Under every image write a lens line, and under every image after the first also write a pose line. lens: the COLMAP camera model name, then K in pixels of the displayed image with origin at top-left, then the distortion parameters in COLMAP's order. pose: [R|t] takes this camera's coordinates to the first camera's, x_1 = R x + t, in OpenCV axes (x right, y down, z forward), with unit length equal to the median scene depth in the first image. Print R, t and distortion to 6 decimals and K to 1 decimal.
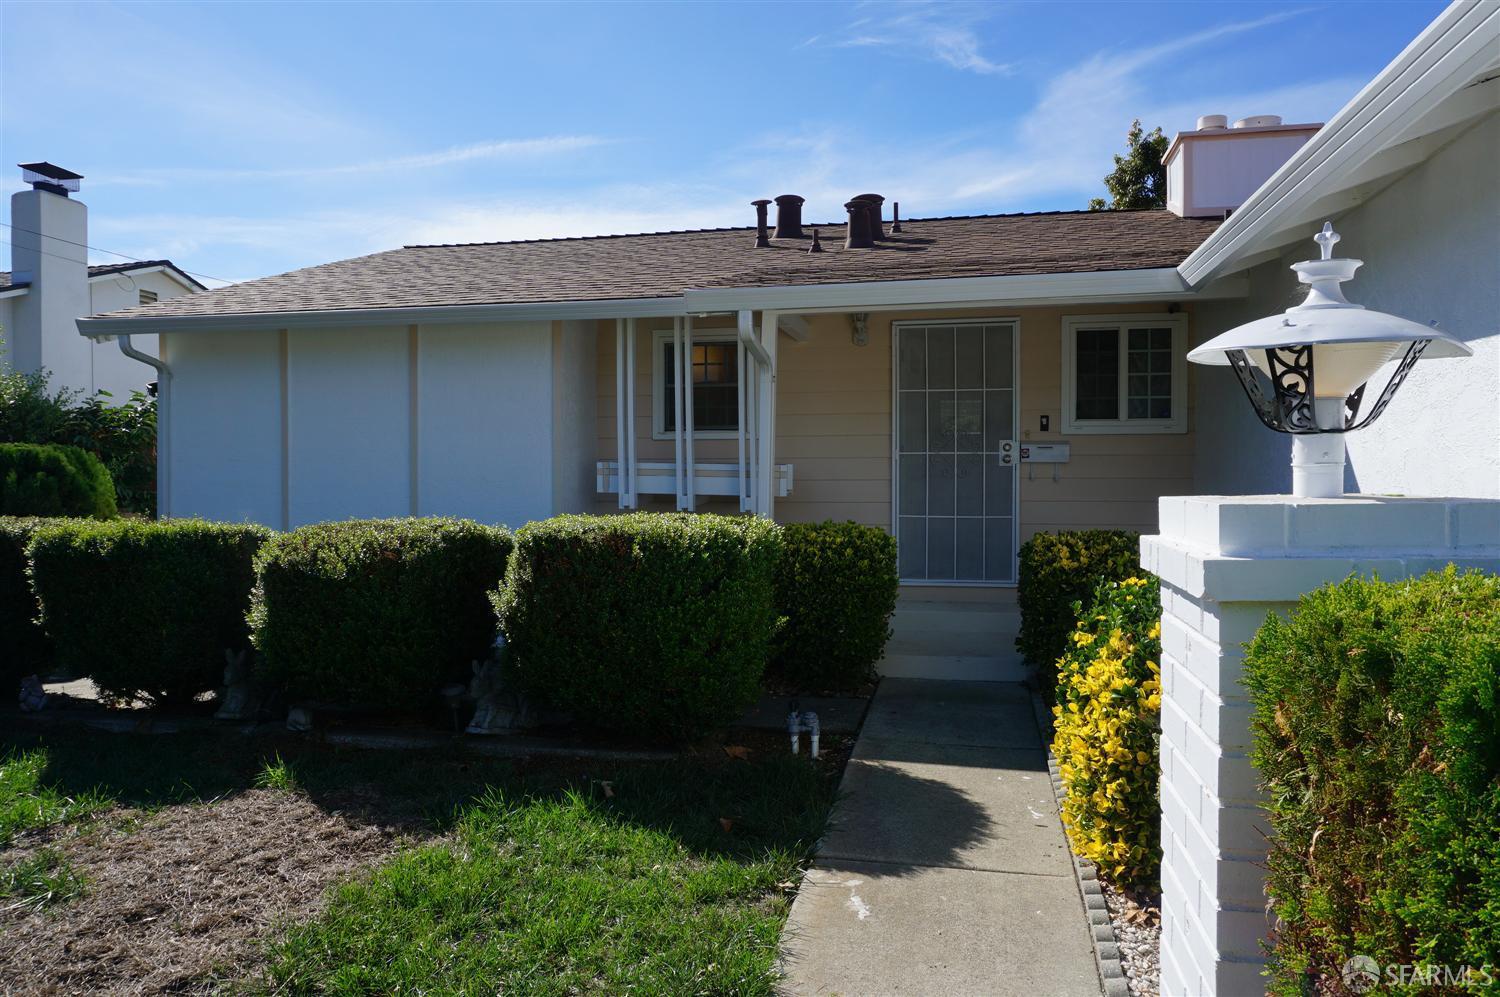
lens RADIAL K [[1003.8, 0, 750.0], [0, 1003.8, 498.5], [0, 0, 1]] dist [-0.025475, 0.005147]
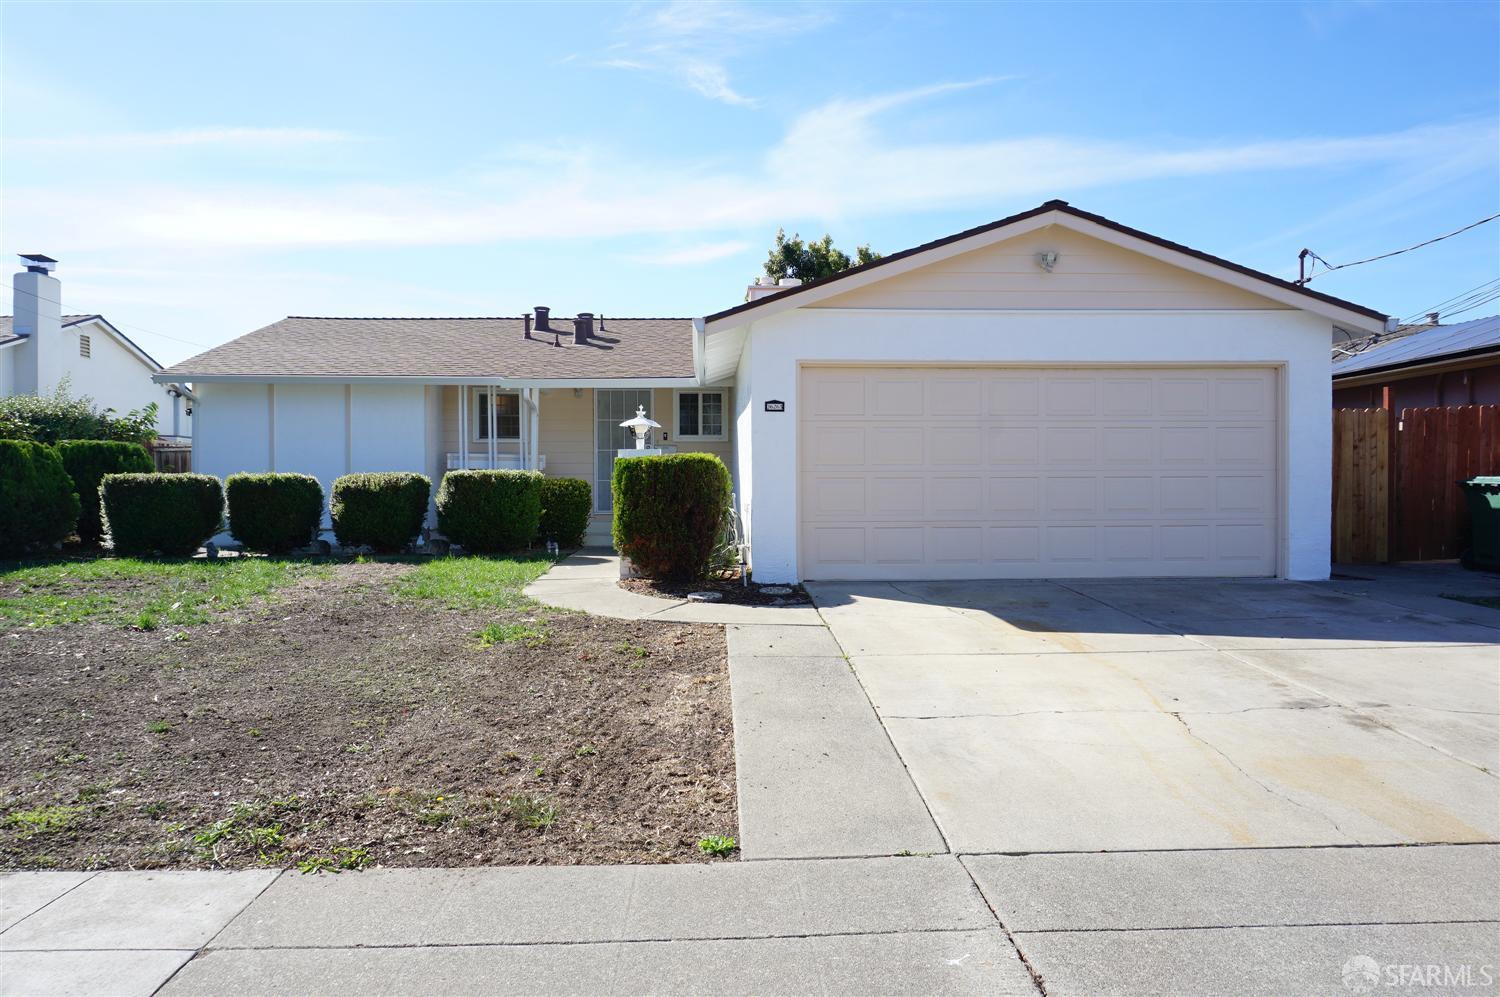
lens RADIAL K [[1003.8, 0, 750.0], [0, 1003.8, 498.5], [0, 0, 1]] dist [-0.025475, 0.005147]
pose [[0.971730, -0.002480, 0.236081, -0.027513], [0.005112, 0.999931, -0.010537, 0.056682], [-0.236039, 0.011446, 0.971676, -0.788985]]
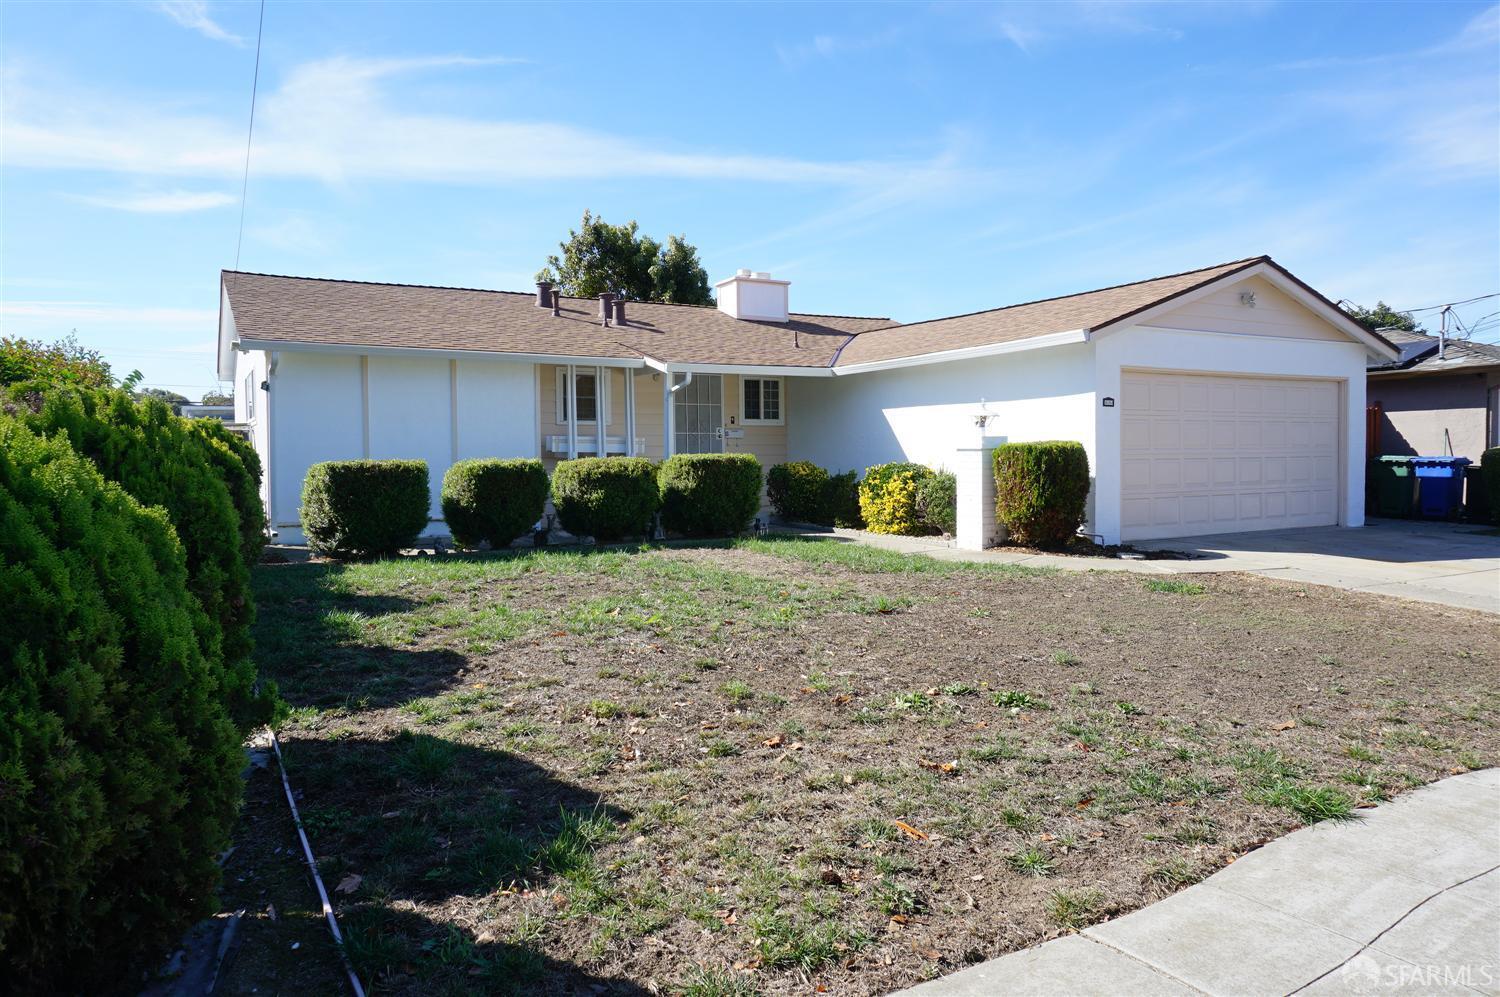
lens RADIAL K [[1003.0, 0, 721.0], [0, 1003.0, 494.4], [0, 0, 1]] dist [-0.045167, 0.041713]
pose [[0.755565, -0.027865, 0.654481, -0.838224], [0.024555, 0.999597, 0.014211, 0.040620], [-0.654614, 0.005334, 0.755945, -0.474609]]
